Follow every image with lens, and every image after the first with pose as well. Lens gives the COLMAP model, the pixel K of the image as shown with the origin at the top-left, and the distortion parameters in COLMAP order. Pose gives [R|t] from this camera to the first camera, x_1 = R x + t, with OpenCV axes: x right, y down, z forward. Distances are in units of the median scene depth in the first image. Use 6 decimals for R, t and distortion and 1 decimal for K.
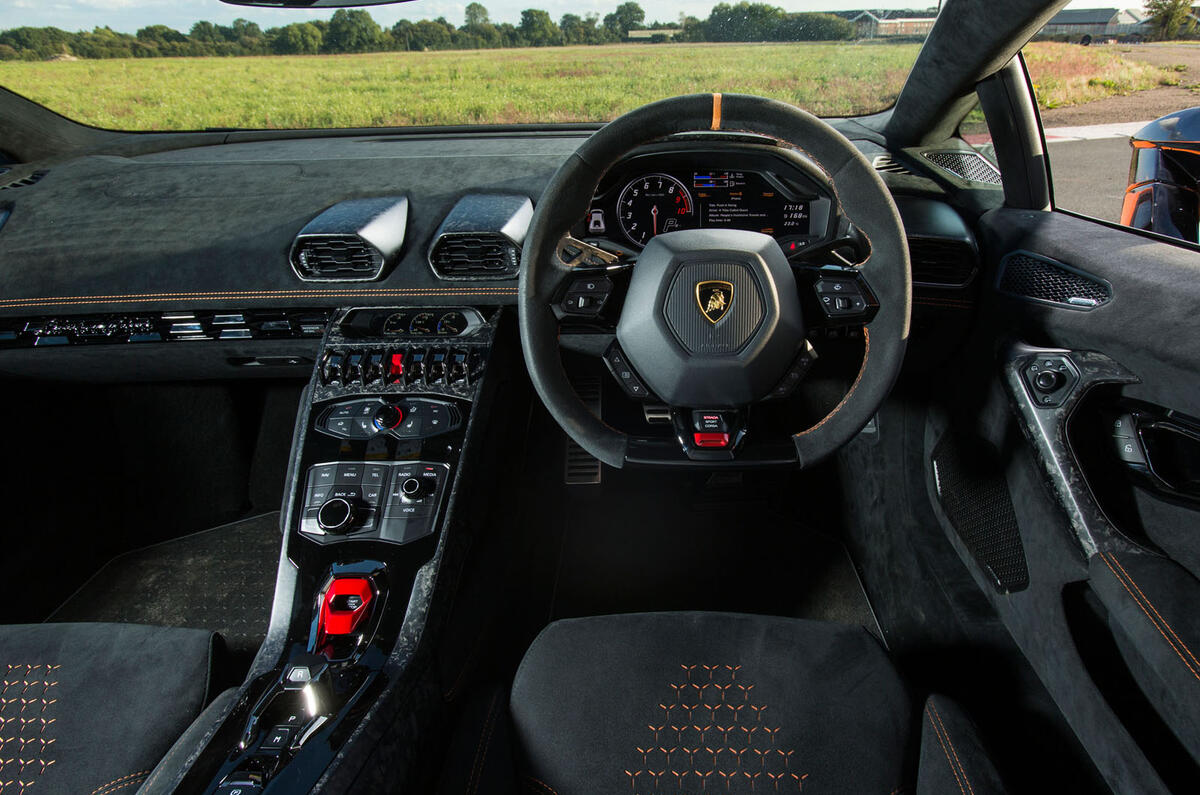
lens RADIAL K [[682.2, 0, 630.8], [0, 682.2, 381.6], [0, 0, 1]] dist [0.001512, 0.002228]
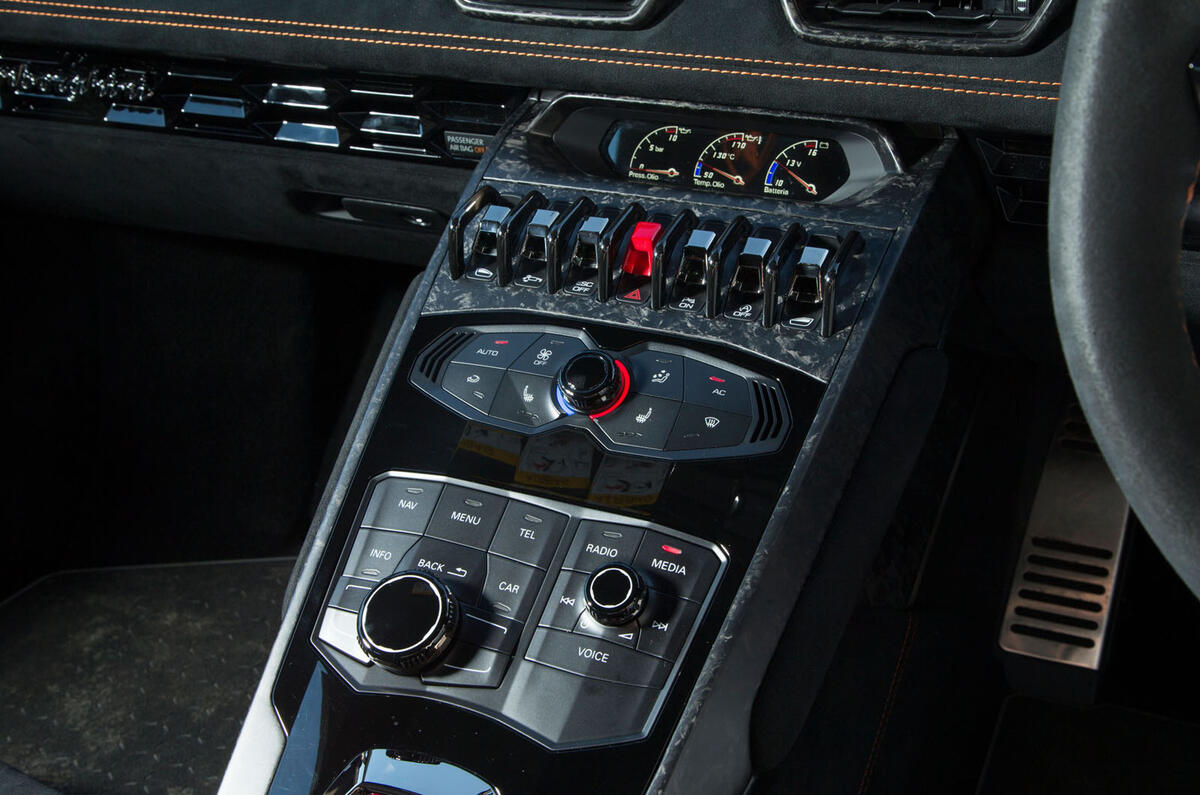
lens RADIAL K [[1302.6, 0, 601.3], [0, 1302.6, 415.2], [0, 0, 1]] dist [-0.001420, 0.010334]
pose [[0.914072, 0.188083, -0.359301, -0.096106], [-0.181998, 0.981974, 0.051027, 0.030857], [0.362422, 0.018750, 0.931825, 0.346324]]
